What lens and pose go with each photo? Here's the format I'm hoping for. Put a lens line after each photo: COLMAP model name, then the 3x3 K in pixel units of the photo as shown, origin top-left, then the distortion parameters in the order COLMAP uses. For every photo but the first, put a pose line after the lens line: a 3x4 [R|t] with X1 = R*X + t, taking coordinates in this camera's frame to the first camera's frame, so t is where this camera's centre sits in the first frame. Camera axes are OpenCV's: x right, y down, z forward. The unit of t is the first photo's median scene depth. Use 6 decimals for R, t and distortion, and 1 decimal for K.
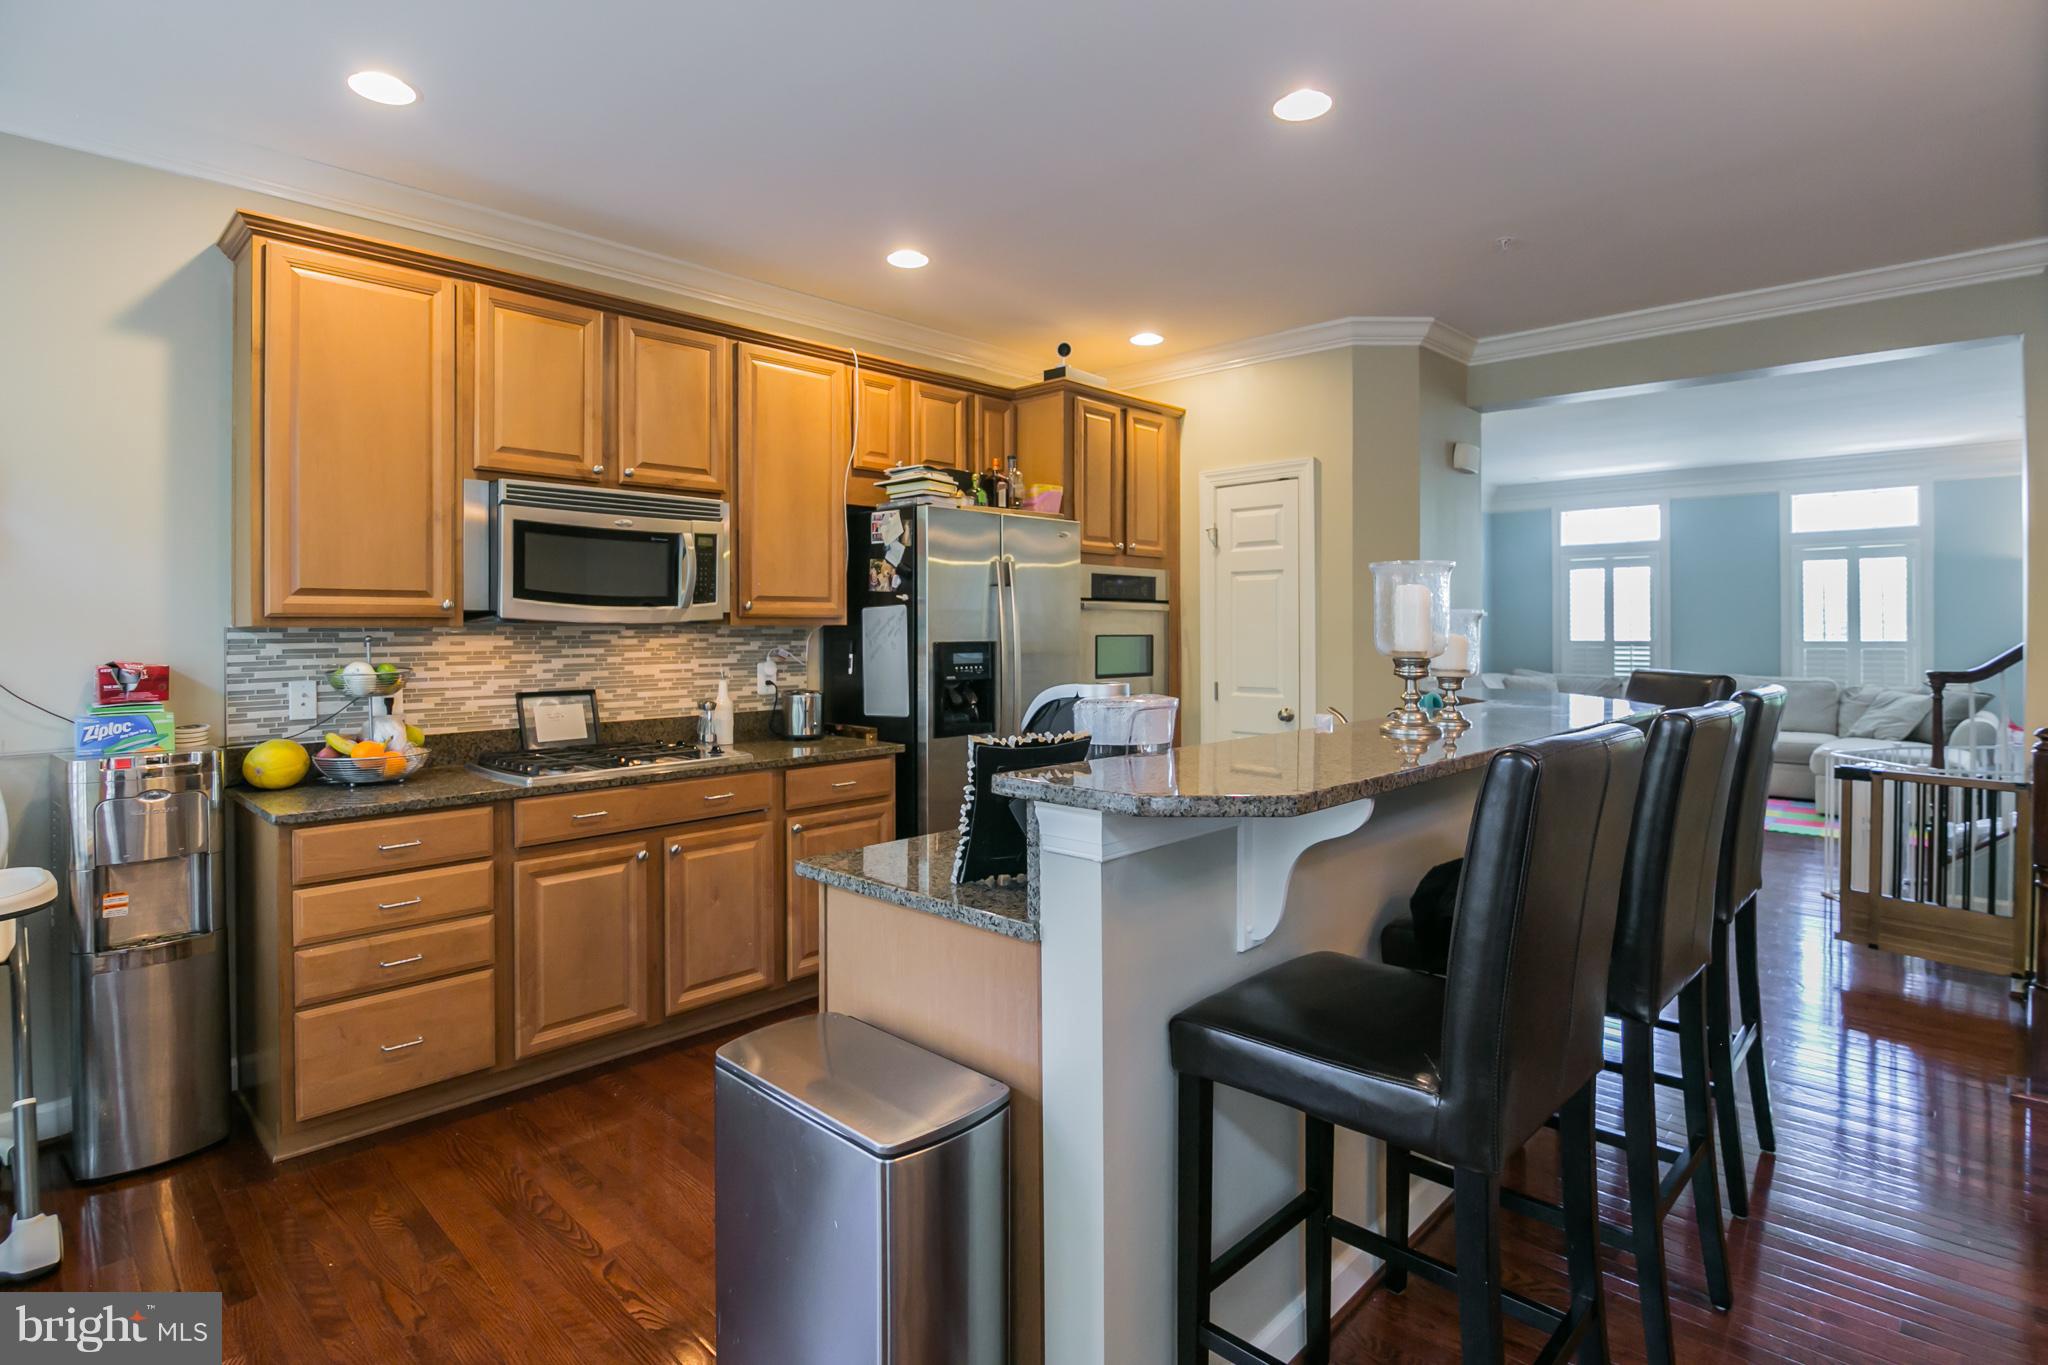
lens RADIAL K [[1015.7, 0, 1013.5], [0, 1015.7, 637.6], [0, 0, 1]] dist [-0.023699, 0.001047]
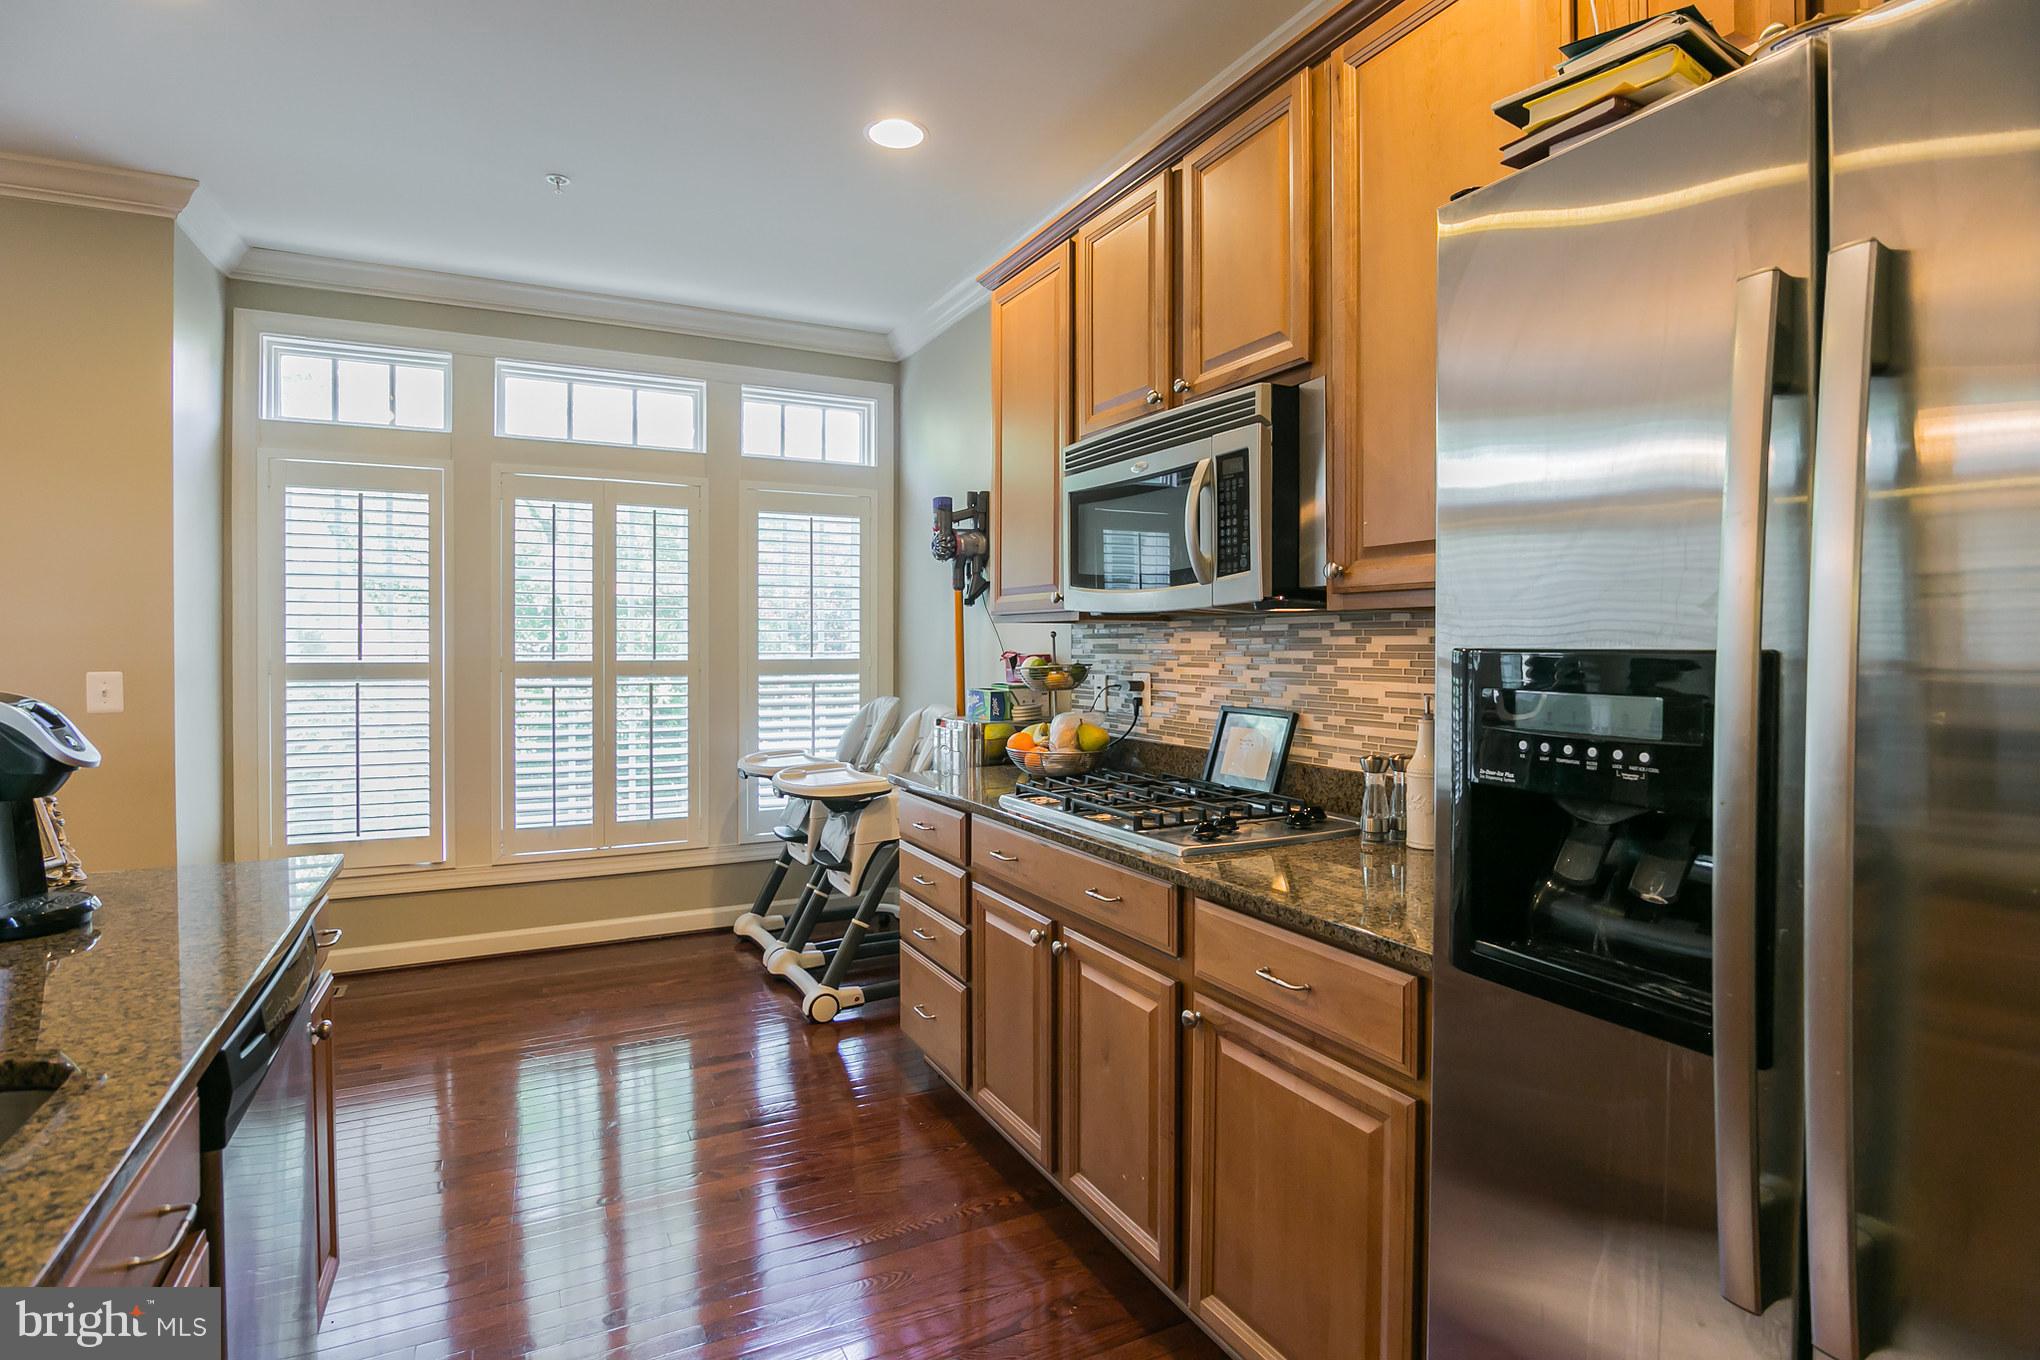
lens RADIAL K [[1011.8, 0, 990.9], [0, 1011.8, 649.5], [0, 0, 1]] dist [-0.023699, 0.001047]
pose [[-0.337996, 0.012390, -0.941066, 0.257451], [-0.005672, 0.999868, 0.015201, 0.001119], [0.941130, 0.010476, -0.337882, 0.976692]]
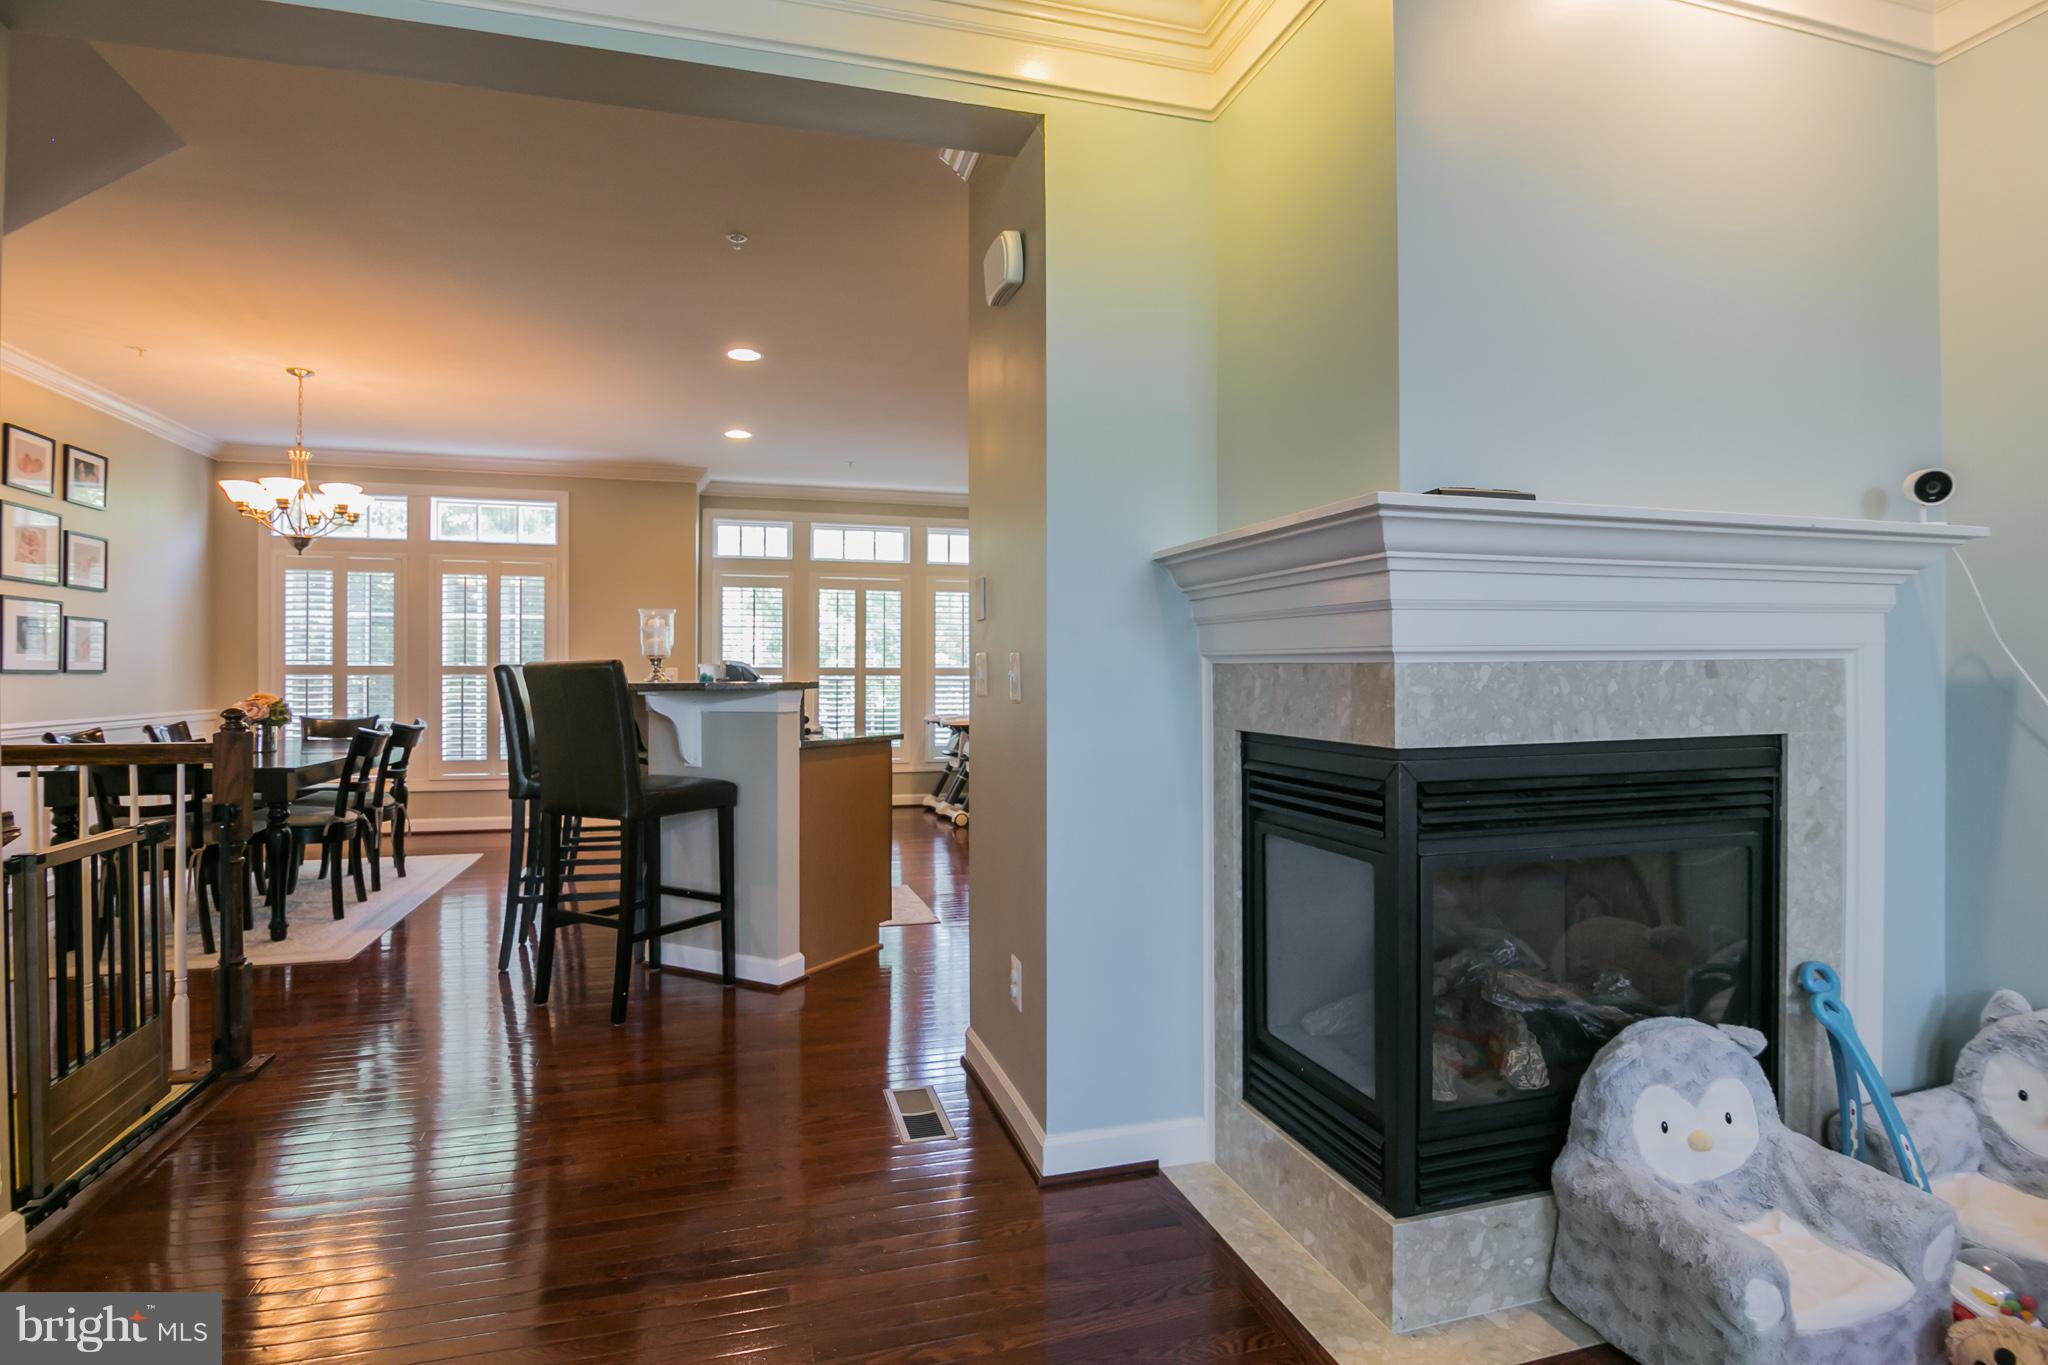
lens RADIAL K [[1015.7, 0, 1033.2], [0, 1015.7, 677.5], [0, 0, 1]] dist [-0.023699, 0.001047]
pose [[-0.479722, 0.006060, -0.877400, 1.159944], [-0.002596, 0.999962, 0.008326, 0.034600], [0.877417, 0.006272, -0.479688, 1.626711]]
